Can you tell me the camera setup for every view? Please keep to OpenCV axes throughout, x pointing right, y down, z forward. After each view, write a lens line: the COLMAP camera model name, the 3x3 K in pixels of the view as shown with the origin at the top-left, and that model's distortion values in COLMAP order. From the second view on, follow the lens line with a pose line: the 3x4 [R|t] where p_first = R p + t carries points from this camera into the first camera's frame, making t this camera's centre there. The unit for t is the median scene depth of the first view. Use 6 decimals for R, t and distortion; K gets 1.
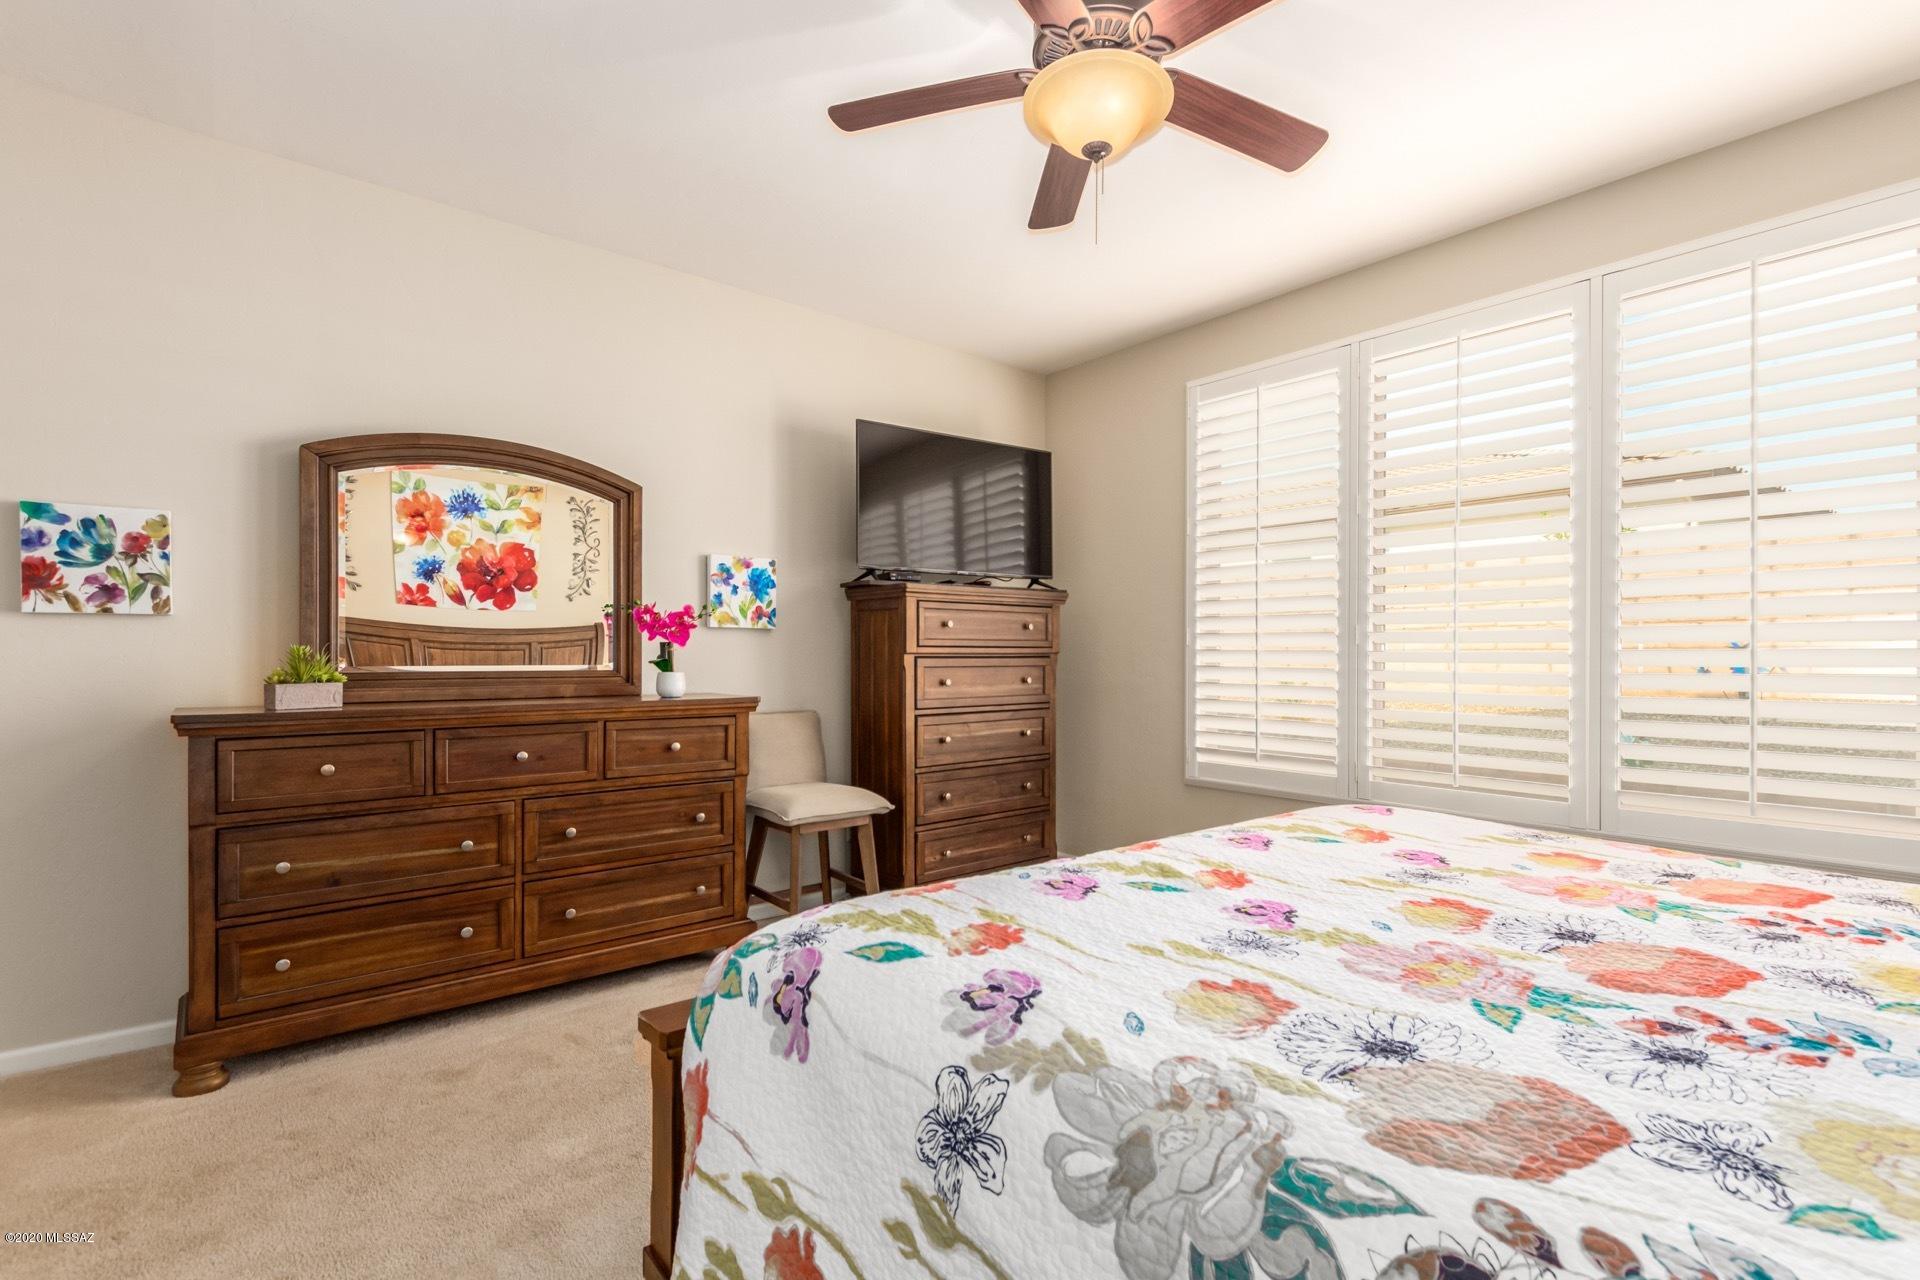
lens RADIAL K [[888.5, 0, 968.2], [0, 888.5, 645.7], [0, 0, 1]] dist [-0.004602, -0.001572]
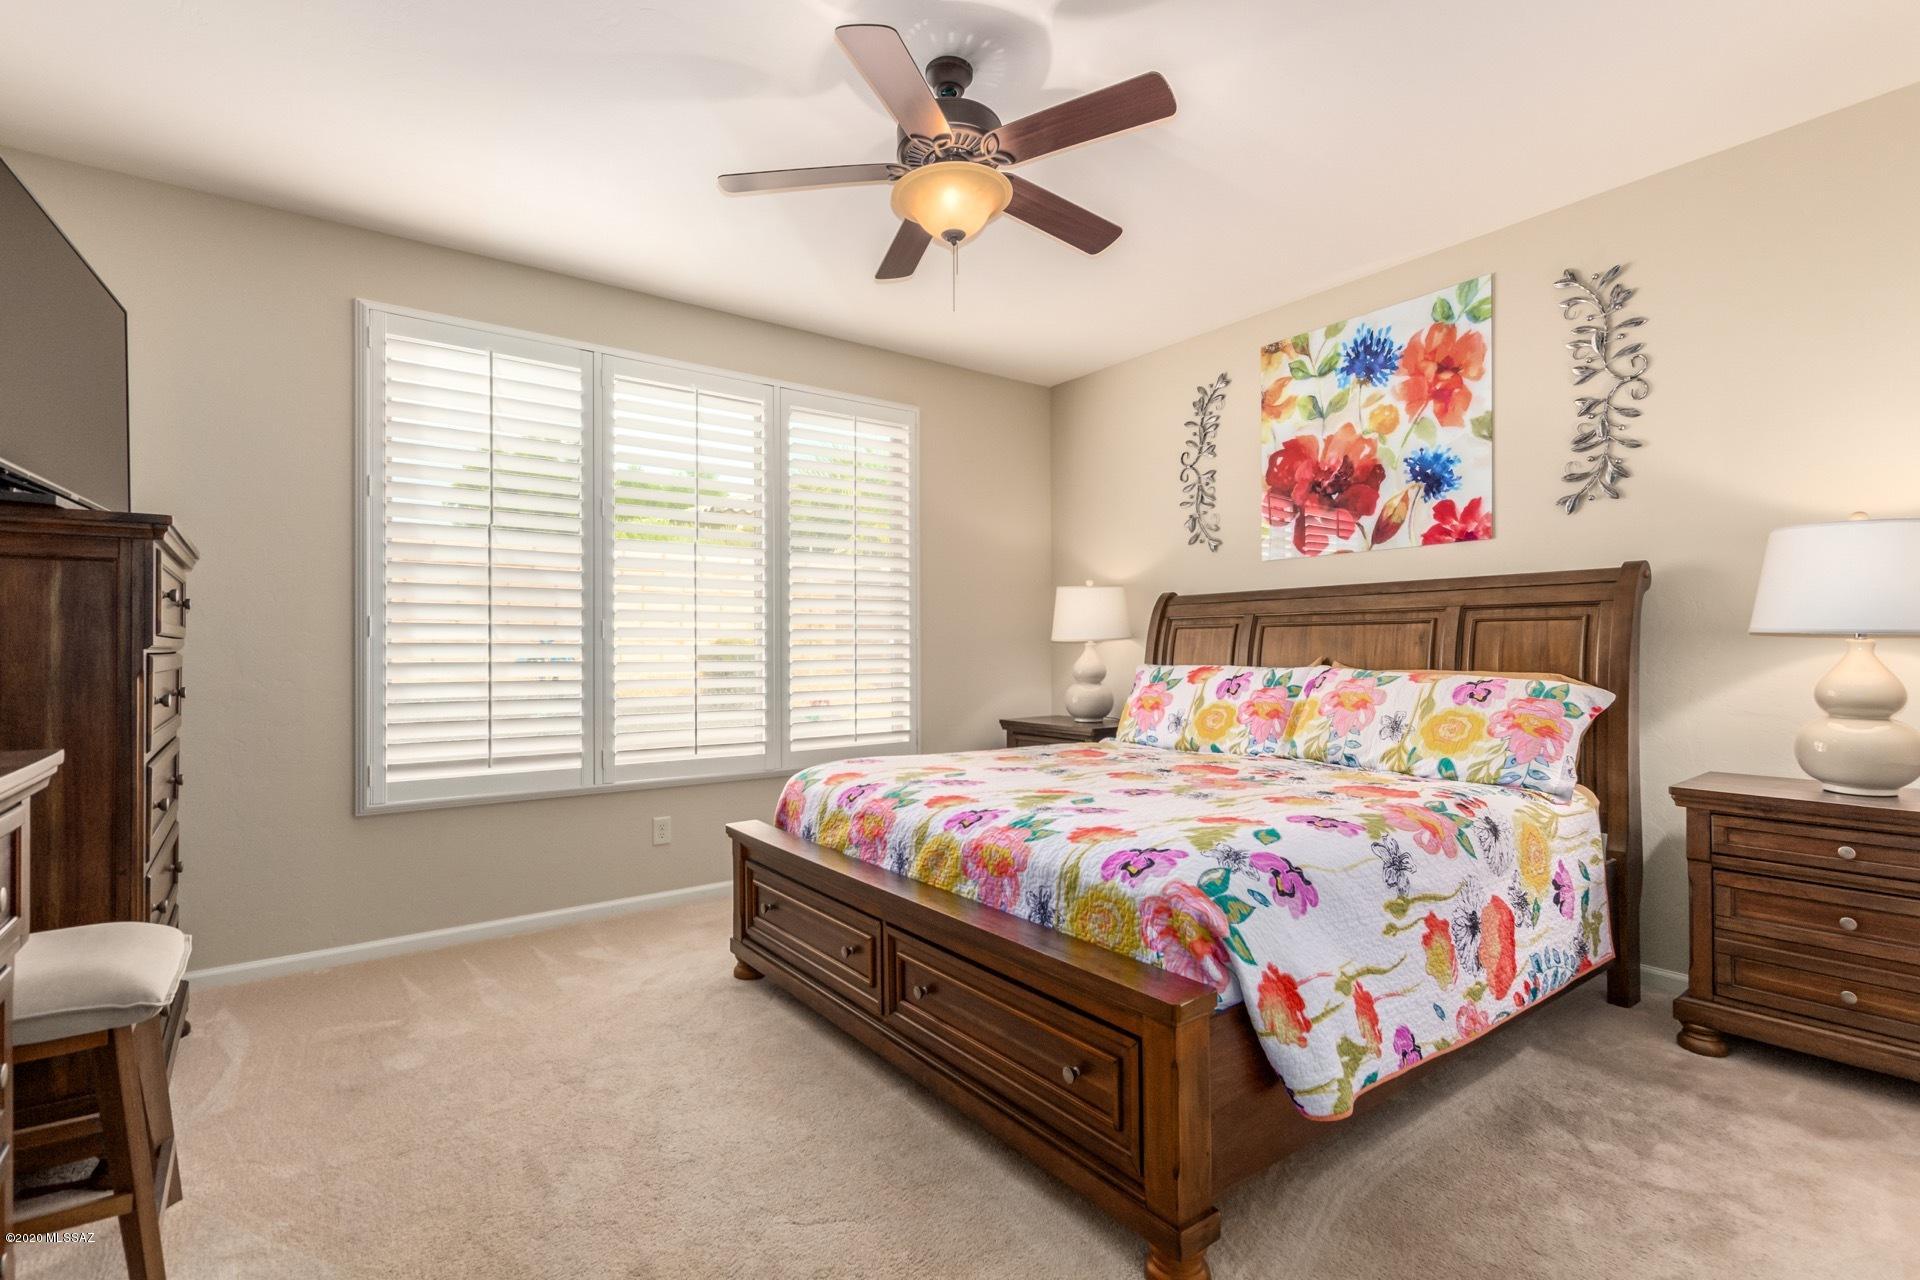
lens RADIAL K [[888.5, 0, 966.9], [0, 888.5, 648.6], [0, 0, 1]] dist [-0.004602, -0.001572]
pose [[0.056872, 0.003511, 0.998375, -1.545939], [-0.007704, 0.999966, -0.003078, 0.023264], [-0.998352, -0.007517, 0.056897, 1.326217]]
